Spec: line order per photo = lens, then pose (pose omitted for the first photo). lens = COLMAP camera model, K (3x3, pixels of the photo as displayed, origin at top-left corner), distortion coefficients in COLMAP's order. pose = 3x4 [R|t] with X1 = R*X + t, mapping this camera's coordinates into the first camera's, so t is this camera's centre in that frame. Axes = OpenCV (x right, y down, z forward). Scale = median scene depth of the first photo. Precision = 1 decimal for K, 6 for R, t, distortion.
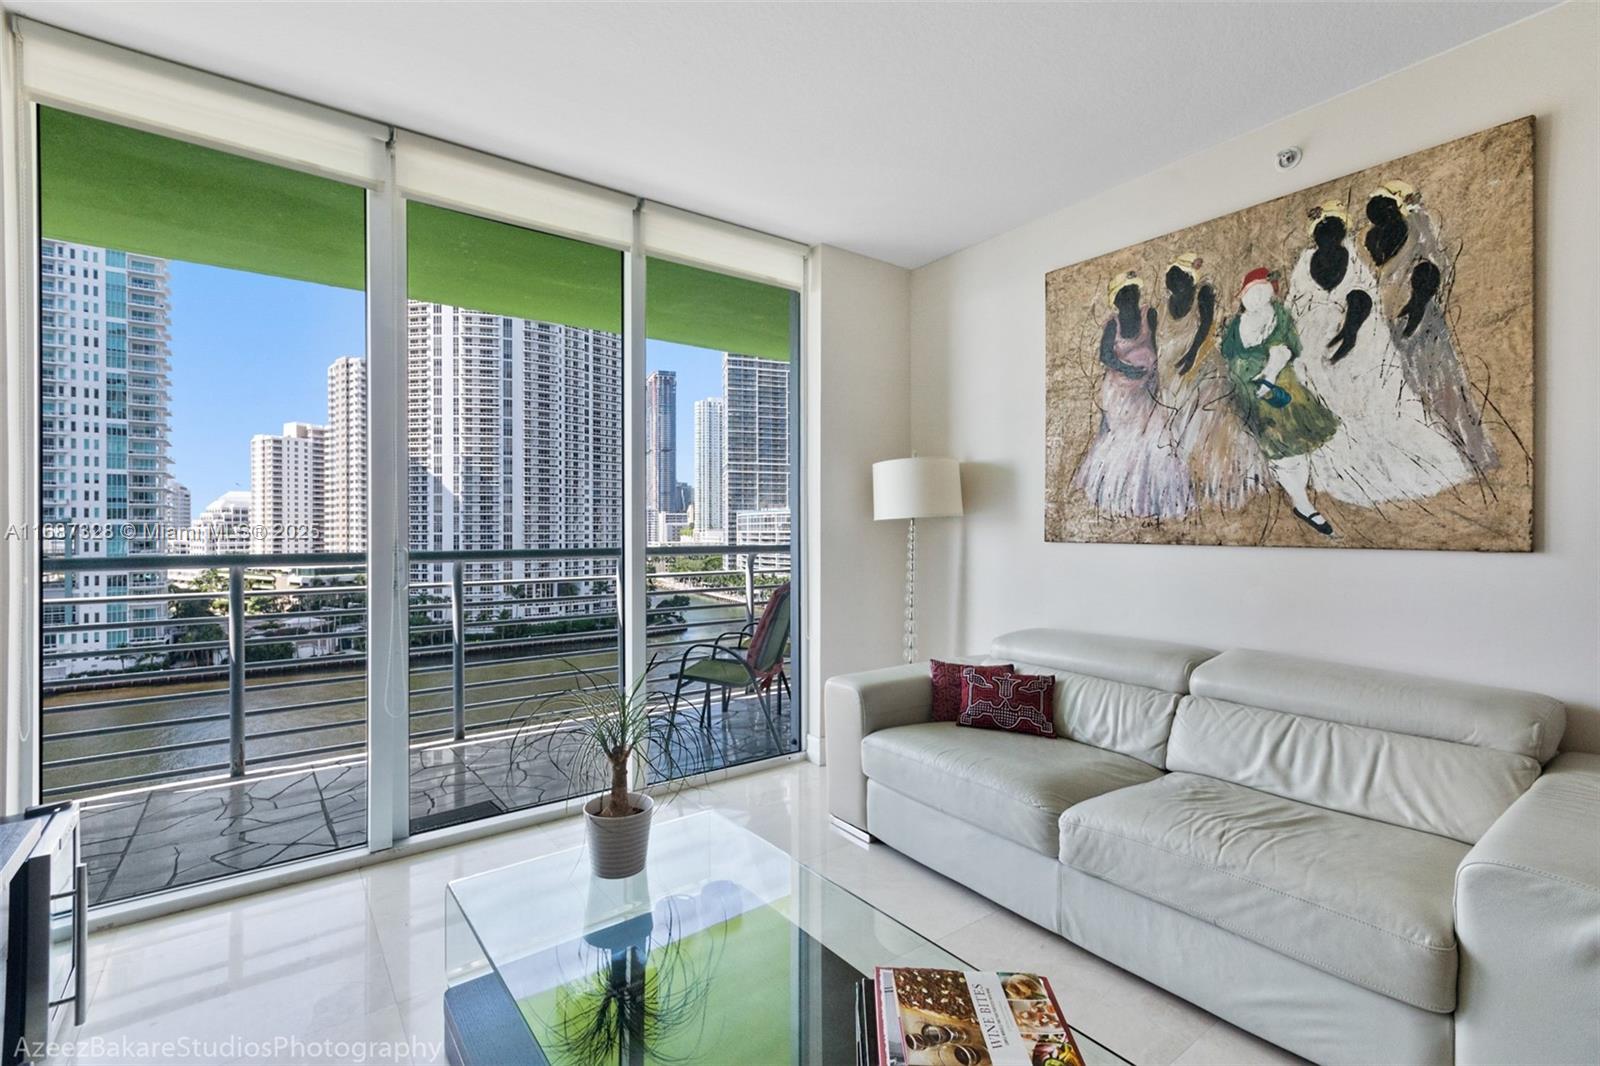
lens RADIAL K [[706.9, 0, 781.5], [0, 706.9, 529.6], [0, 0, 1]] dist [0.009111, -0.003593]
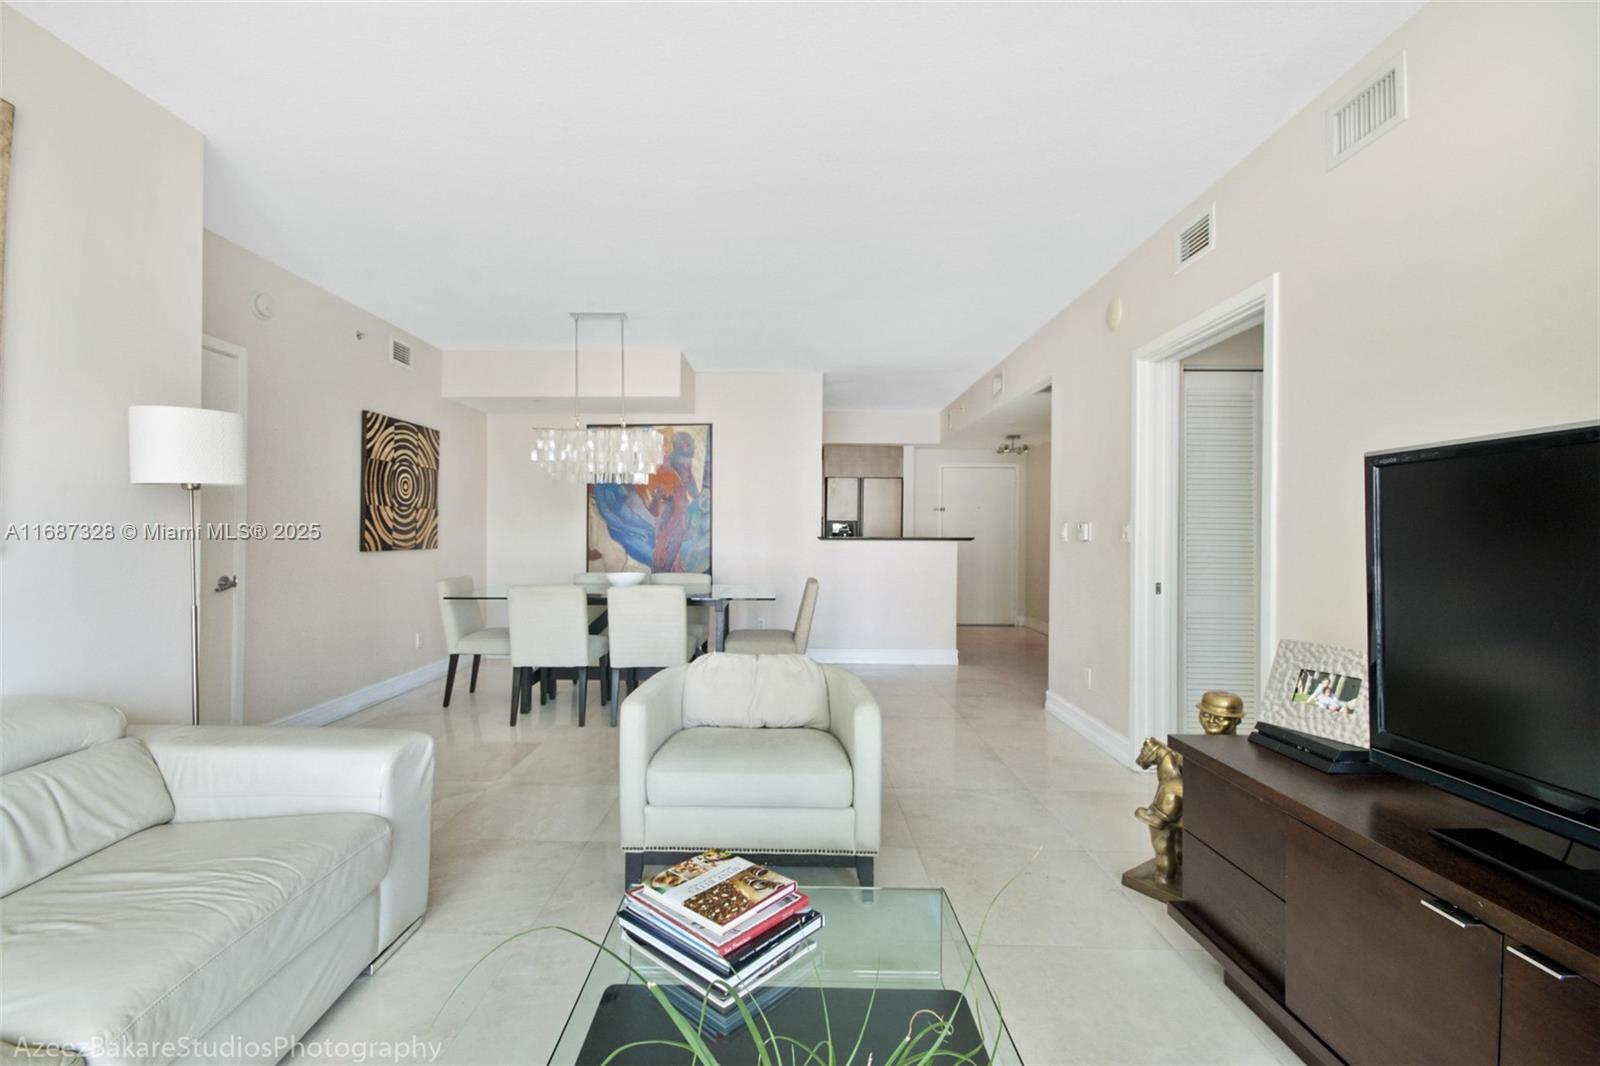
lens RADIAL K [[706.9, 0, 777.5], [0, 706.9, 524.7], [0, 0, 1]] dist [0.009111, -0.003593]
pose [[-0.795030, 0.006559, 0.606534, -0.237066], [-0.002815, 0.999891, -0.014502, 0.004043], [-0.606563, -0.013237, -0.794925, 0.741927]]
